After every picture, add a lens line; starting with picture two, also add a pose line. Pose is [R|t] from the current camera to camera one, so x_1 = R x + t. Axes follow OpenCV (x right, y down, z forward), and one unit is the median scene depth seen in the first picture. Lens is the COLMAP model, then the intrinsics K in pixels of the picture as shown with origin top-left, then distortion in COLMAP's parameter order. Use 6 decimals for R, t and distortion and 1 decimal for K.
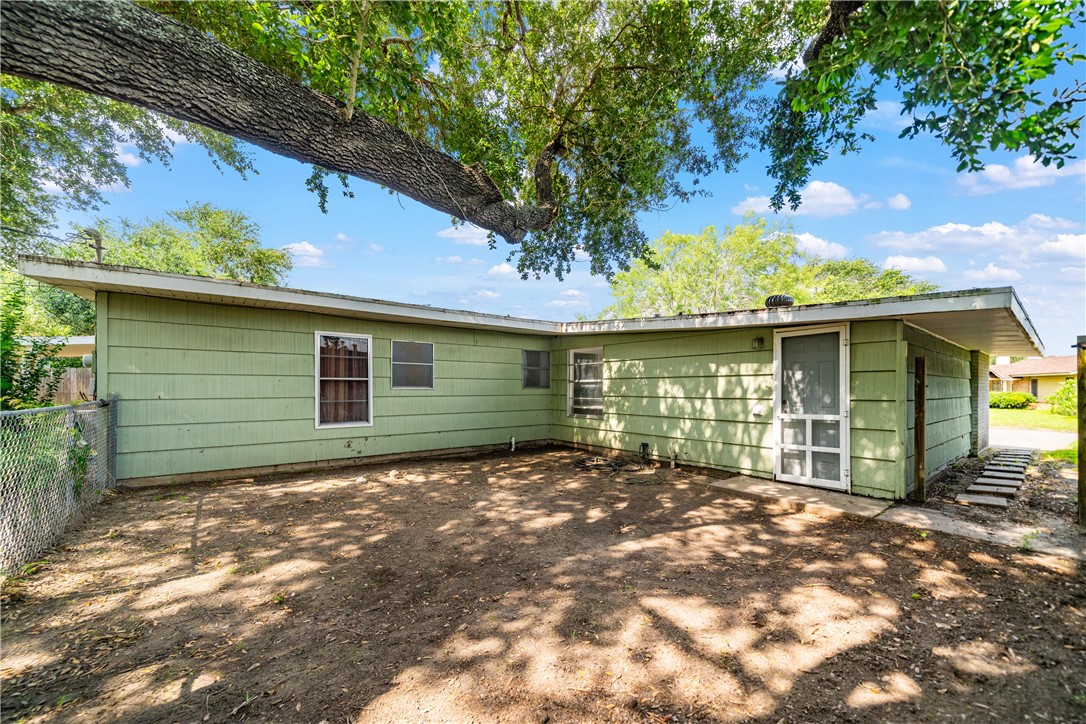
lens RADIAL K [[420.9, 0, 531.0], [0, 420.9, 384.7], [0, 0, 1]] dist [0.002629, 0.000090]
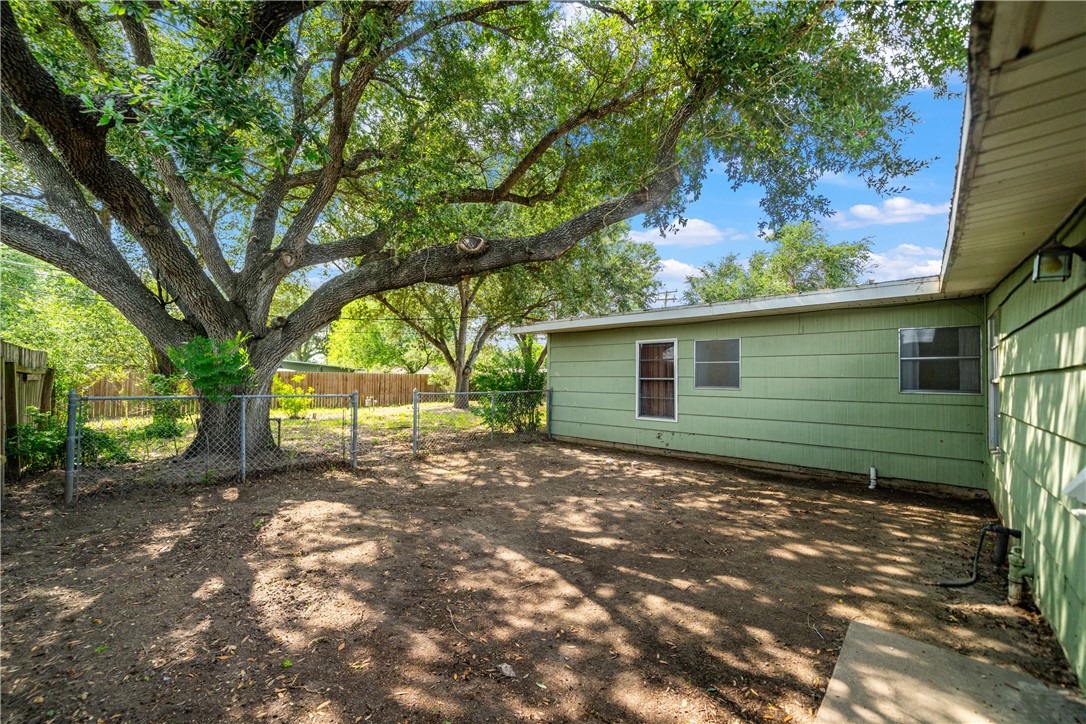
lens RADIAL K [[420.9, 0, 536.1], [0, 420.9, 381.0], [0, 0, 1]] dist [0.002629, 0.000090]
pose [[0.156690, 0.002858, -0.987644, 0.658657], [-0.003353, 0.999992, 0.002361, -0.009582], [0.987642, 0.002941, 0.156698, 0.502016]]
